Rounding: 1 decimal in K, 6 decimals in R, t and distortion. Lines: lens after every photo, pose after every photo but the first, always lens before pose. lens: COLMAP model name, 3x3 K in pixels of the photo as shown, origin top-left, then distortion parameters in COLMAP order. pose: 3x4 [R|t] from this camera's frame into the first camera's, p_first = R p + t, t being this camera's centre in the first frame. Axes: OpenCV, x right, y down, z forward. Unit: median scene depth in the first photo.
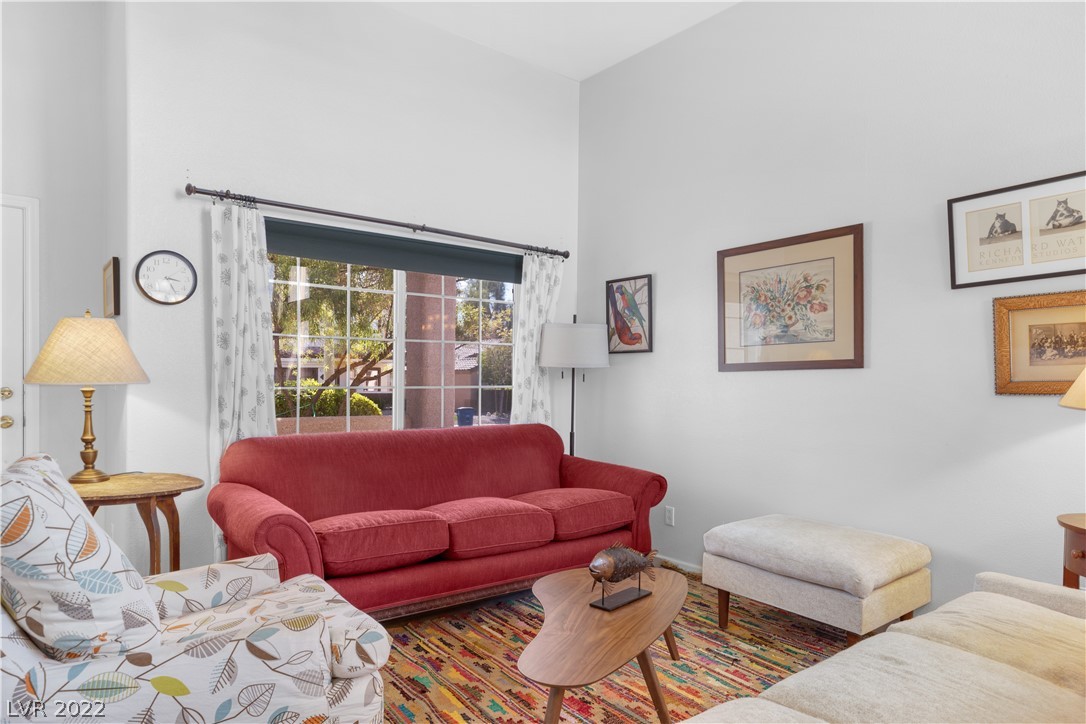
lens RADIAL K [[654.8, 0, 559.3], [0, 654.8, 392.2], [0, 0, 1]] dist [0.007770, -0.001438]
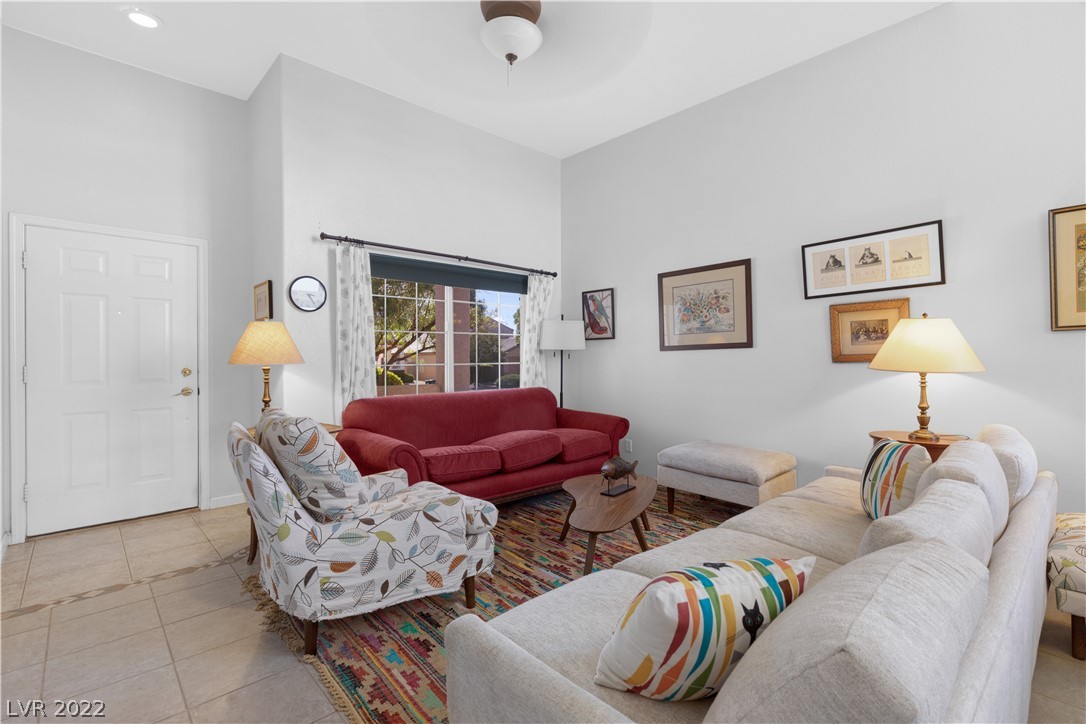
lens RADIAL K [[488.5, 0, 549.3], [0, 488.5, 361.0], [0, 0, 1]] dist [0.006954, 0.000156]
pose [[0.997153, -0.014431, 0.074010, -0.126188], [0.015452, 0.999793, -0.013238, 0.004126], [-0.073804, 0.014344, 0.997170, -0.163611]]
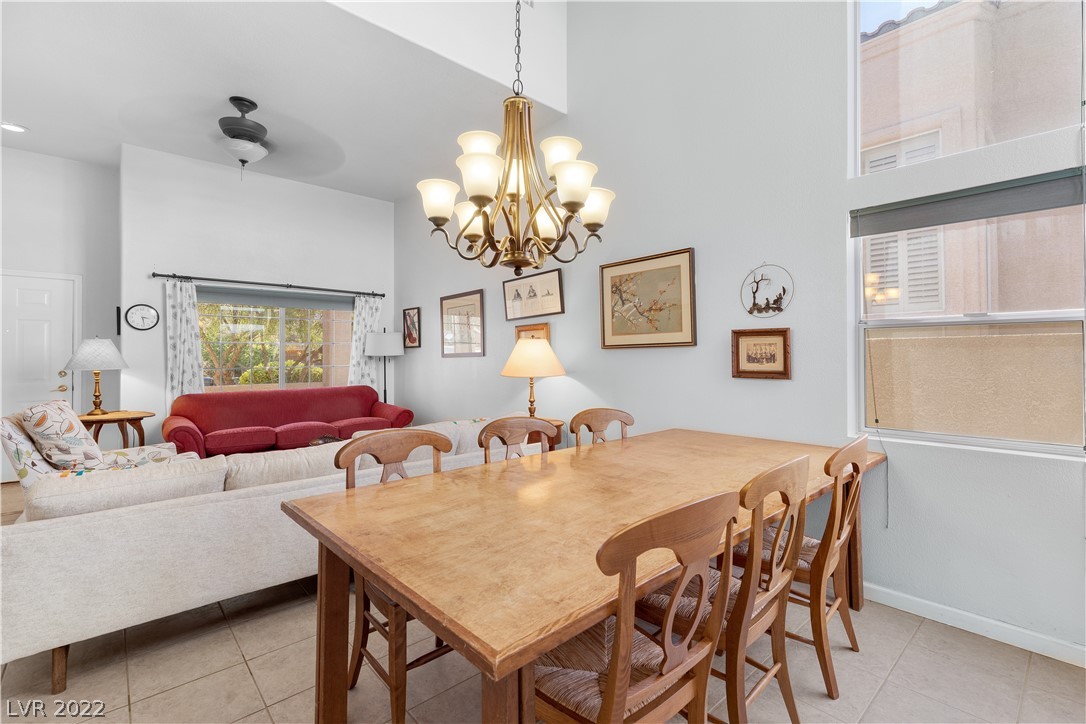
lens RADIAL K [[488.5, 0, 559.4], [0, 488.5, 352.5], [0, 0, 1]] dist [0.006954, 0.000156]
pose [[0.998767, -0.012662, 0.047996, 0.635716], [0.013775, 0.999642, -0.022944, -0.008898], [-0.047689, 0.023577, 0.998584, -0.603334]]
